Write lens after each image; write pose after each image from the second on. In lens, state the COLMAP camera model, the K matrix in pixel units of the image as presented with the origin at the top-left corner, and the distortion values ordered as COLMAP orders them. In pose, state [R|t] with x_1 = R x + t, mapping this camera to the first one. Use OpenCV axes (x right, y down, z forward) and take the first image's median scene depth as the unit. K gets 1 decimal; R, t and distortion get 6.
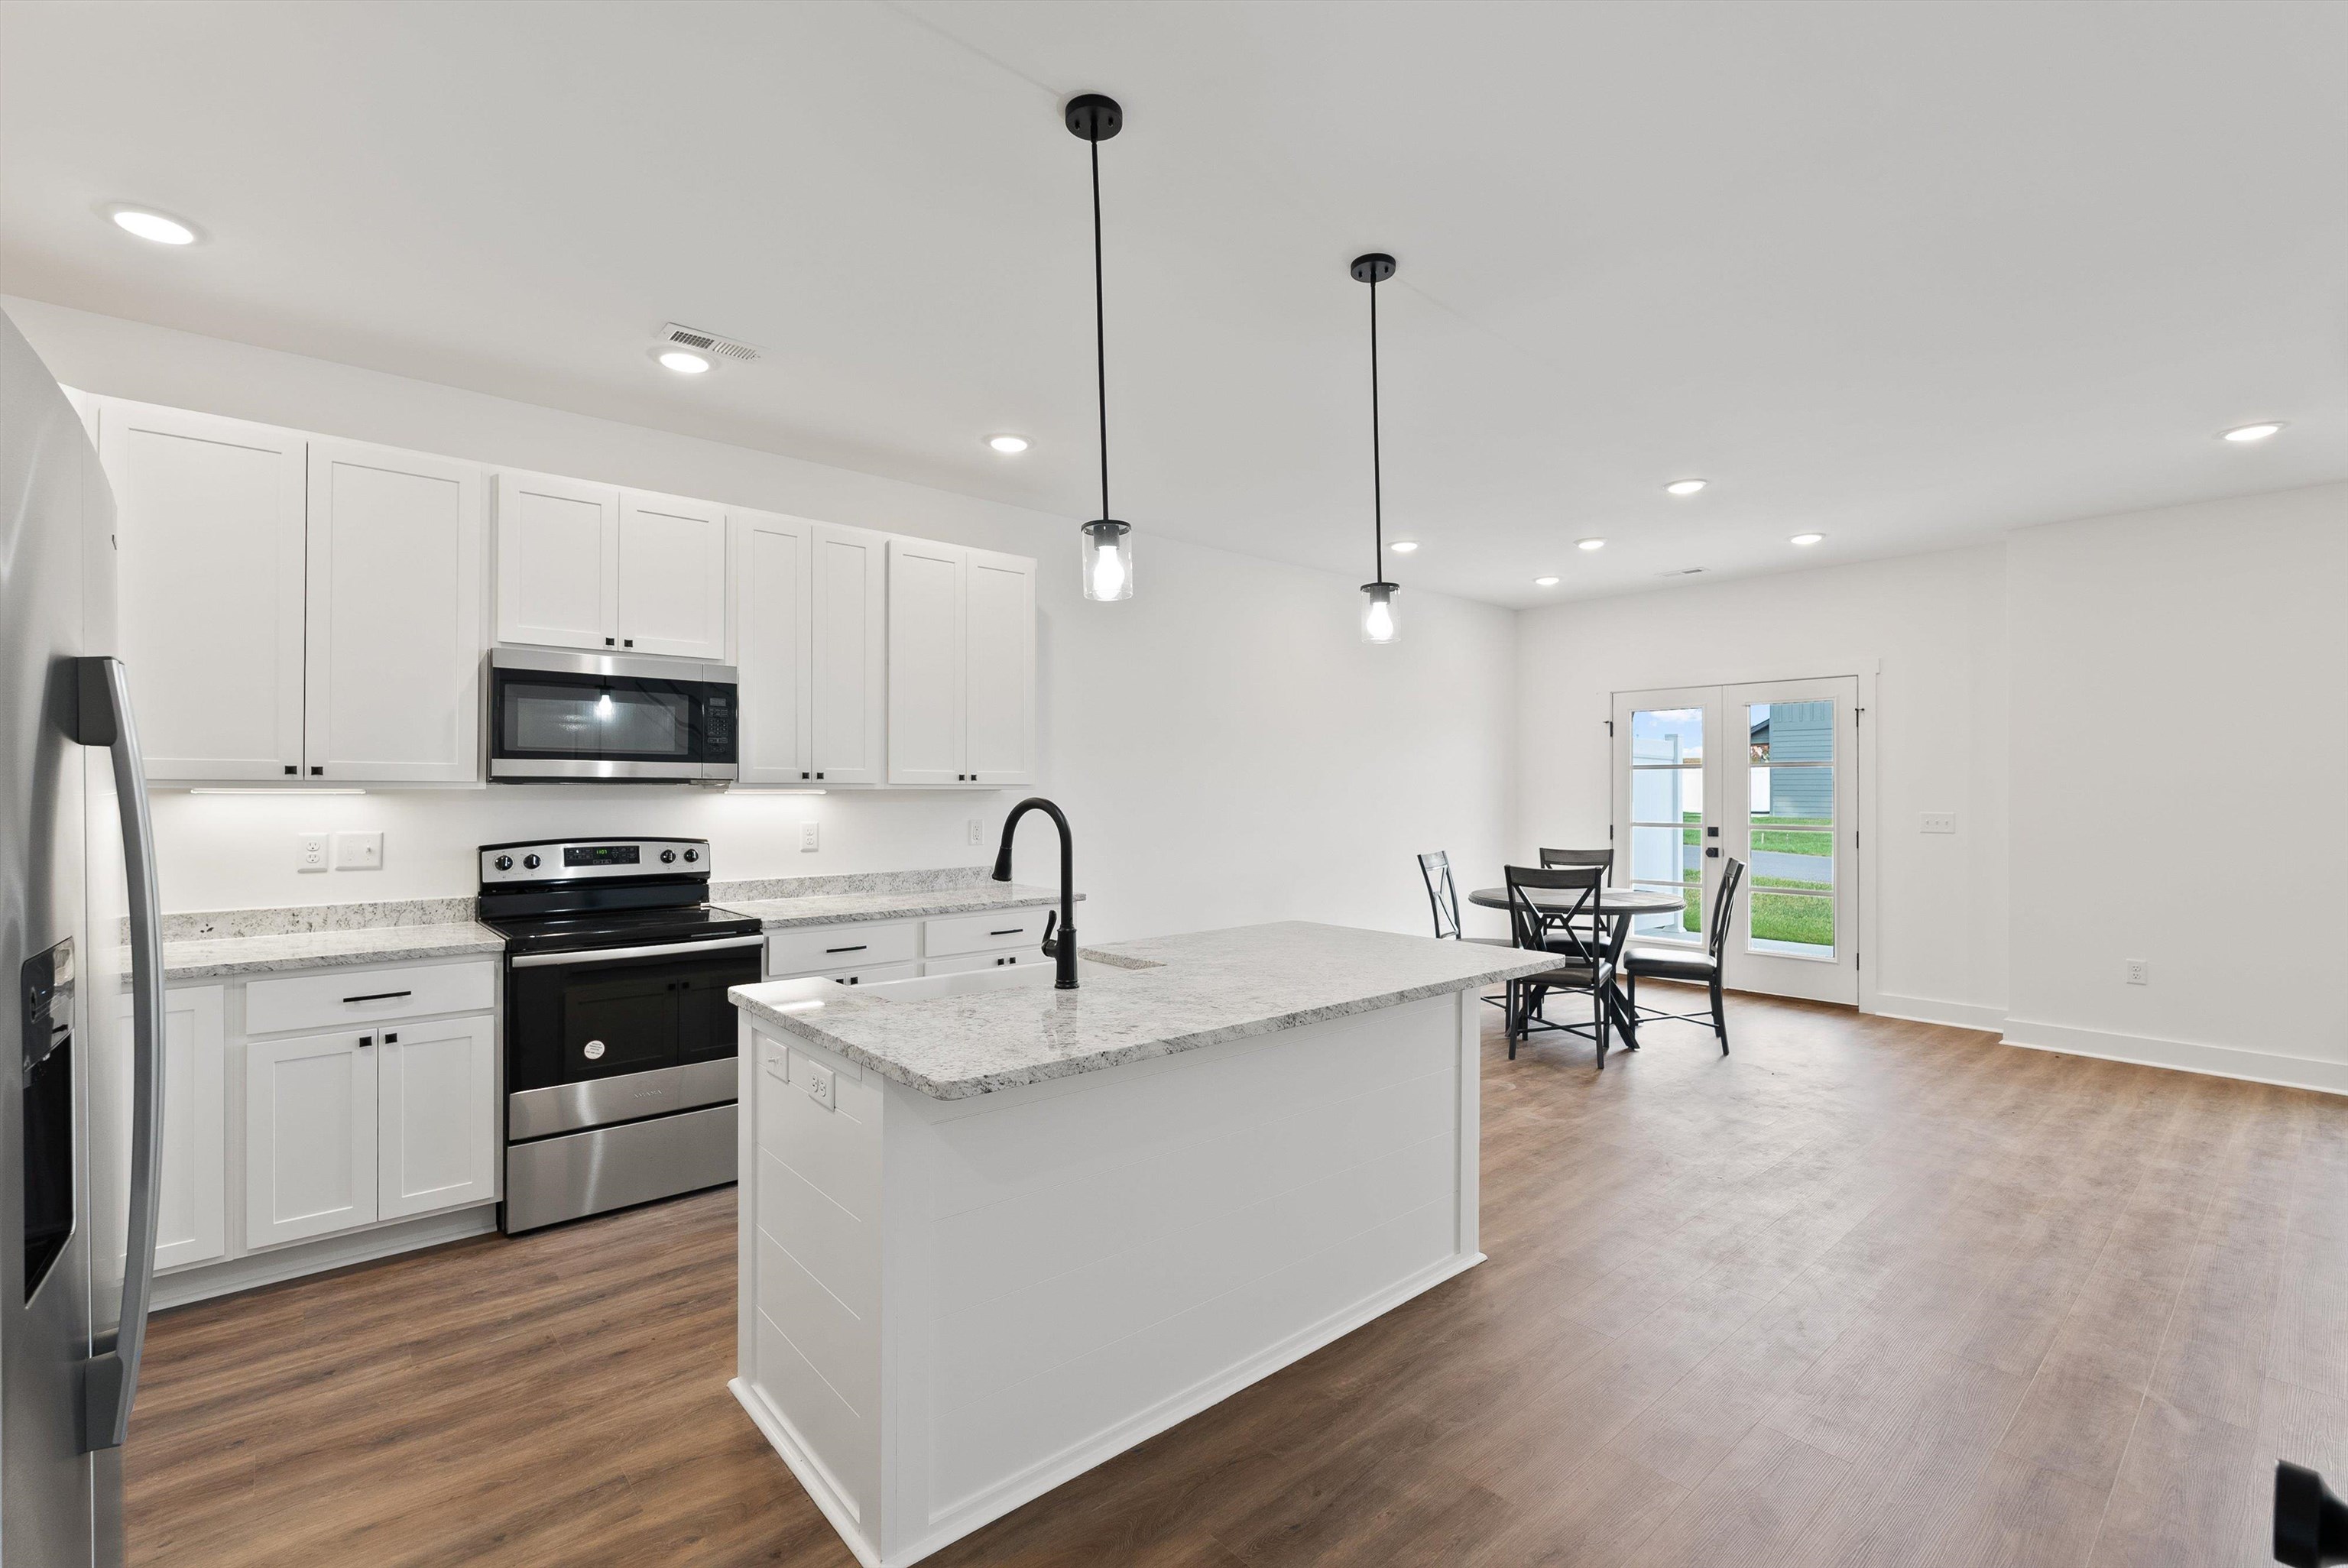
lens RADIAL K [[1053.6, 0, 1193.5], [0, 1053.6, 797.1], [0, 0, 1]] dist [-0.014296, -0.000290]
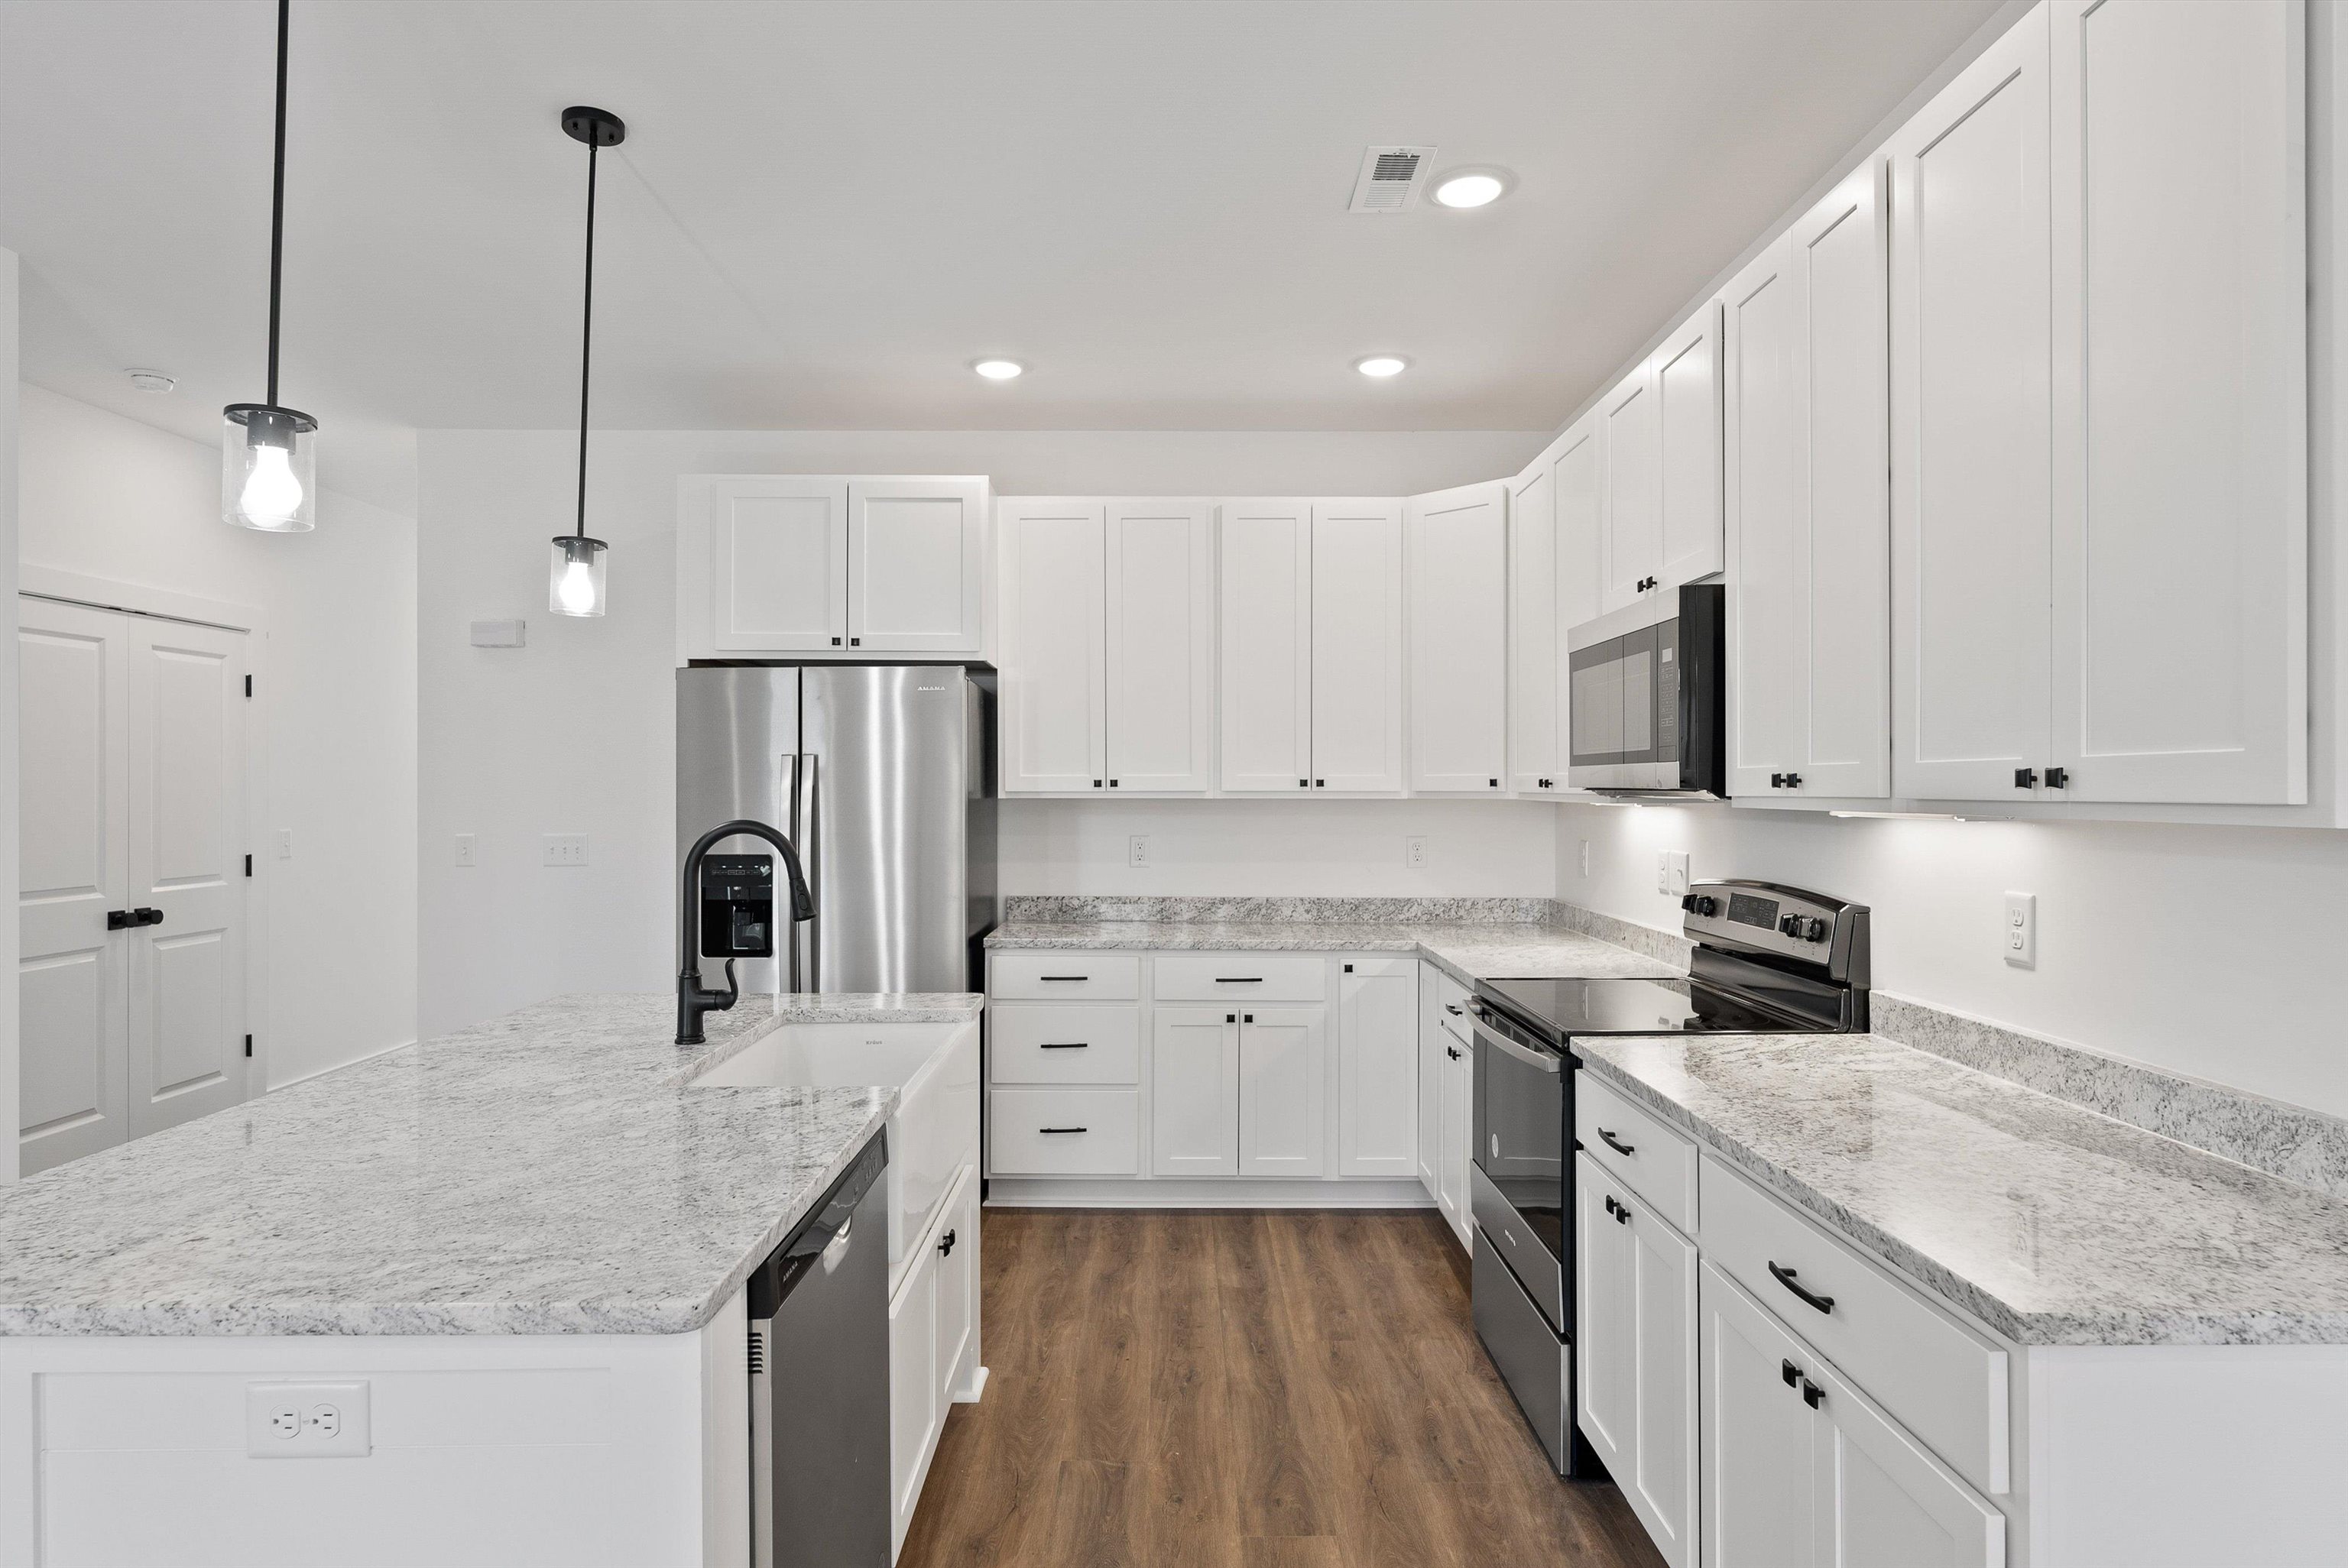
lens RADIAL K [[1291.9, 0, 1179.6], [0, 1291.9, 788.3], [0, 0, 1]] dist [-0.005130, 0.002339]
pose [[-0.657669, -0.004564, -0.753293, 0.250093], [-0.011510, 0.999926, 0.003990, -0.017165], [0.753219, 0.011294, -0.657673, 1.241574]]
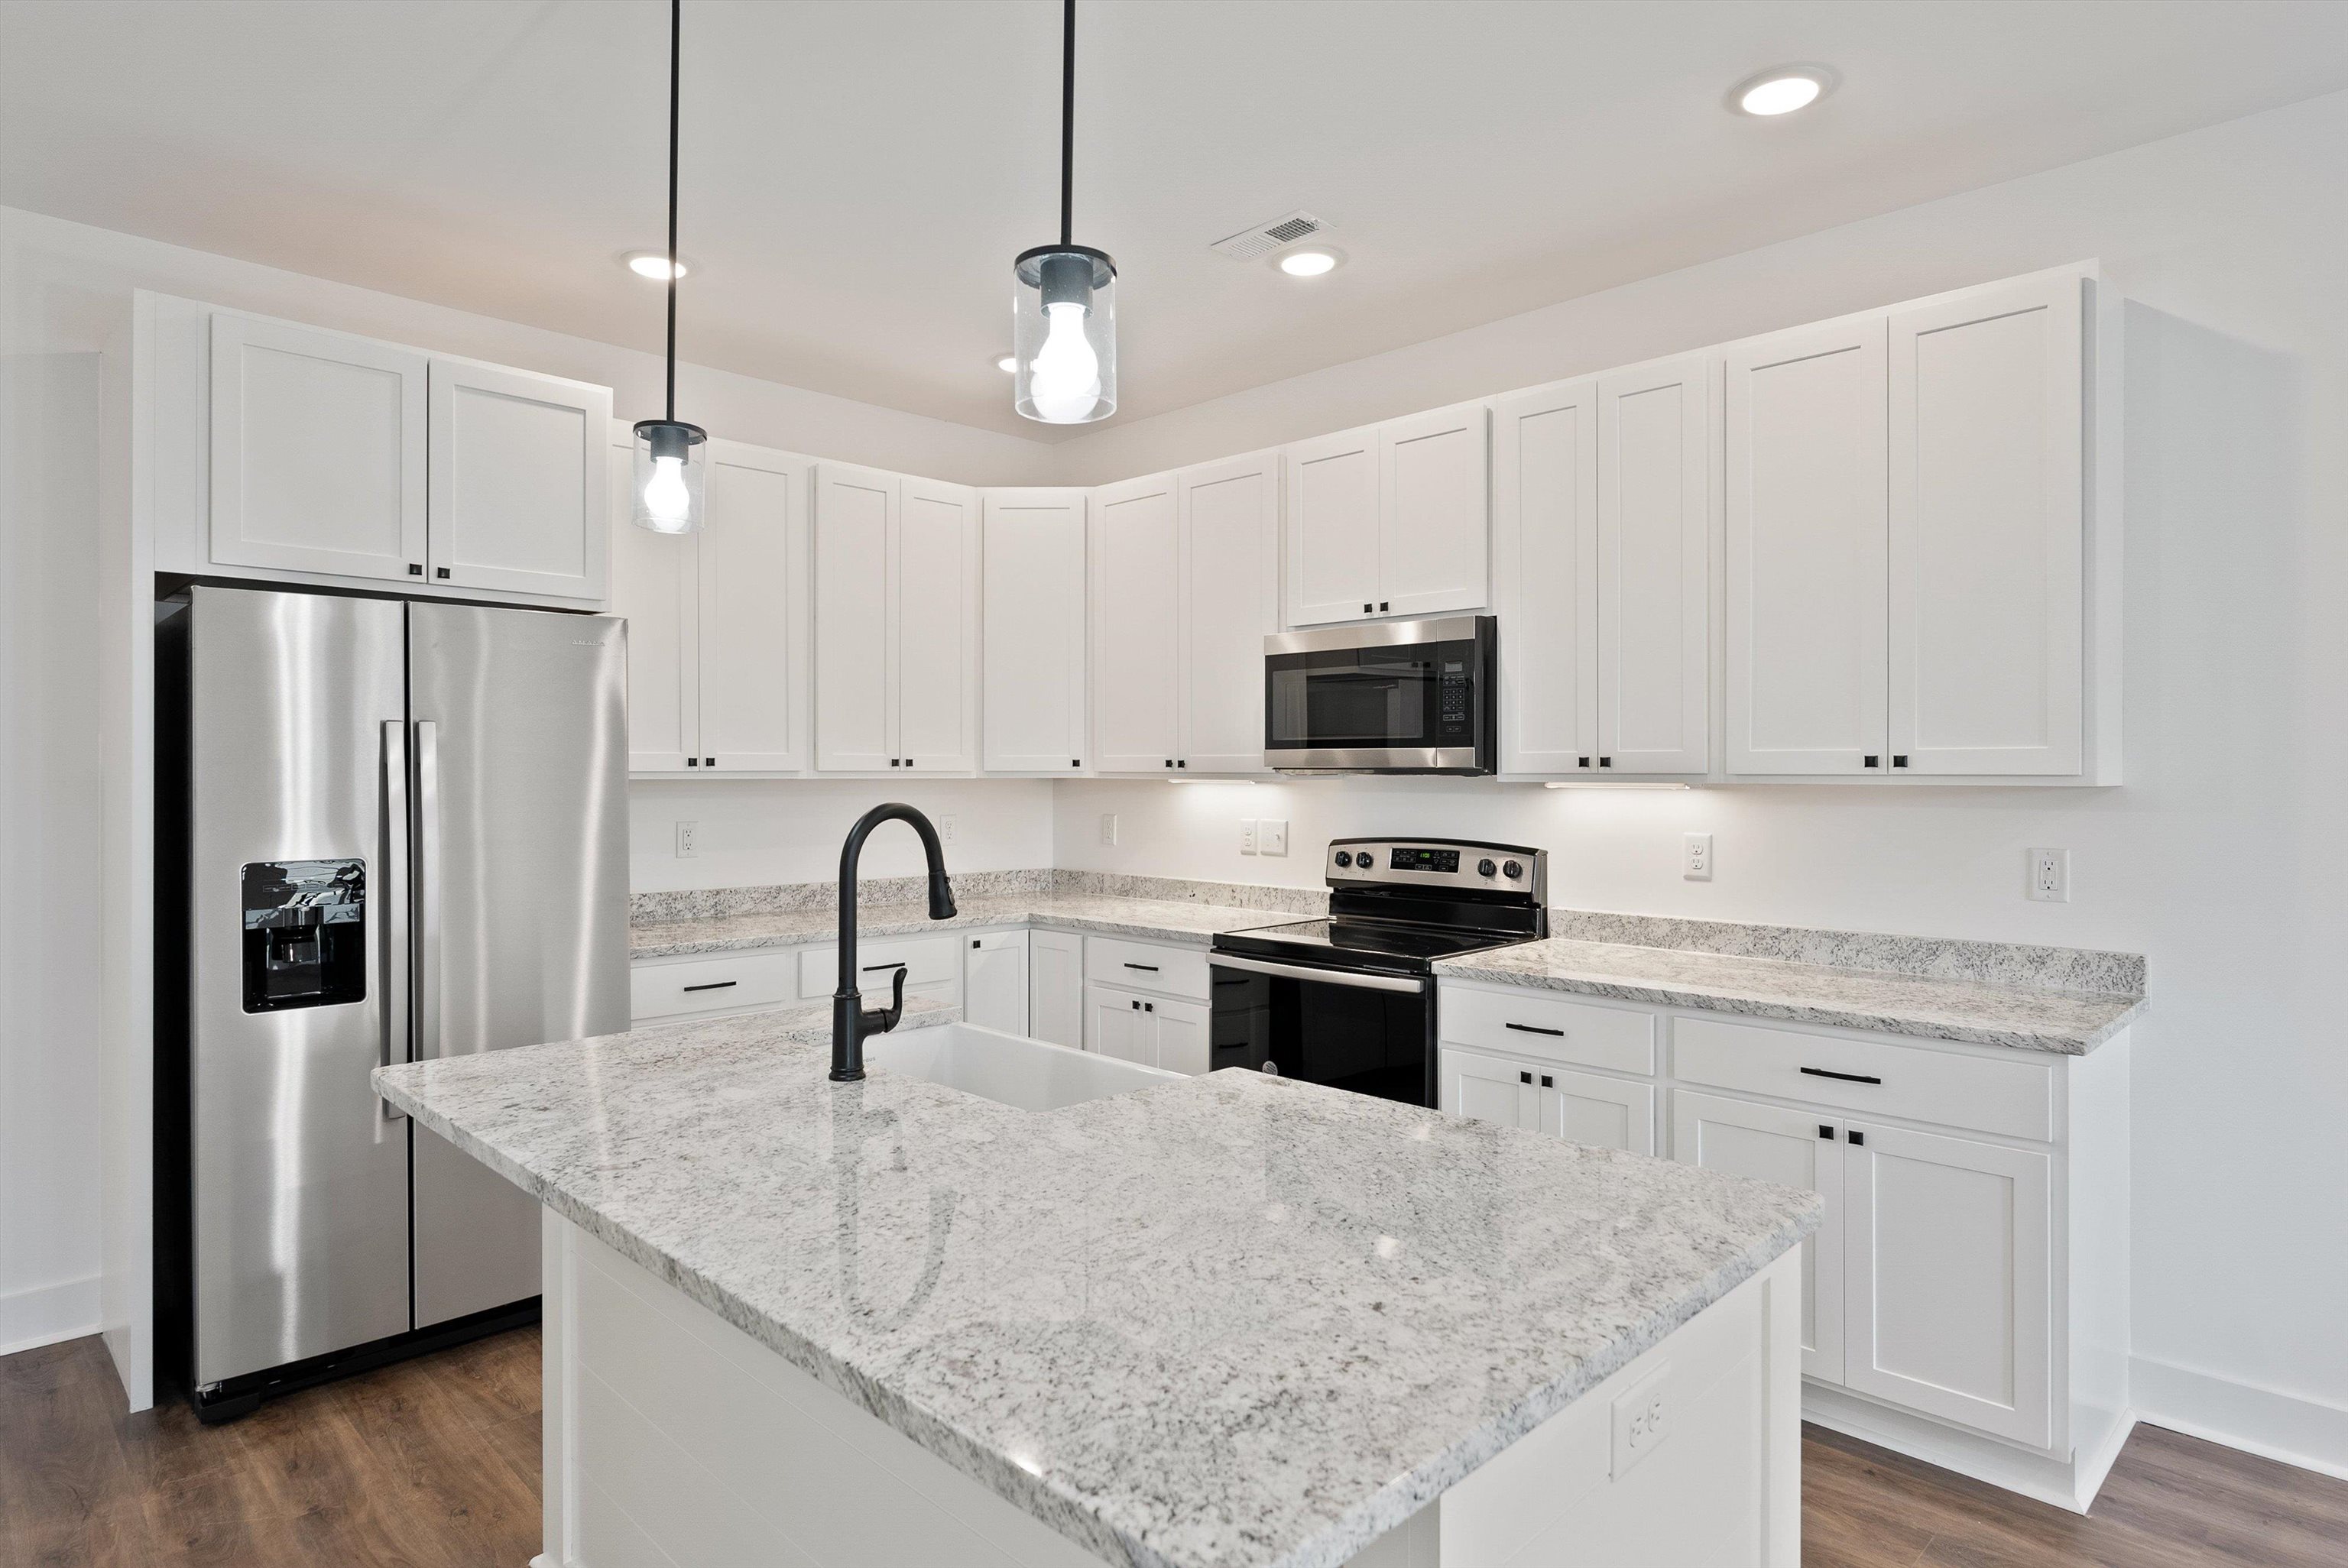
lens RADIAL K [[1291.9, 0, 1156.9], [0, 1291.9, 767.9], [0, 0, 1]] dist [-0.005130, 0.002339]
pose [[0.053786, -0.007406, -0.998525, 0.455637], [-0.011284, 0.999904, -0.008024, -0.007130], [0.998489, 0.011699, 0.053698, 0.724629]]
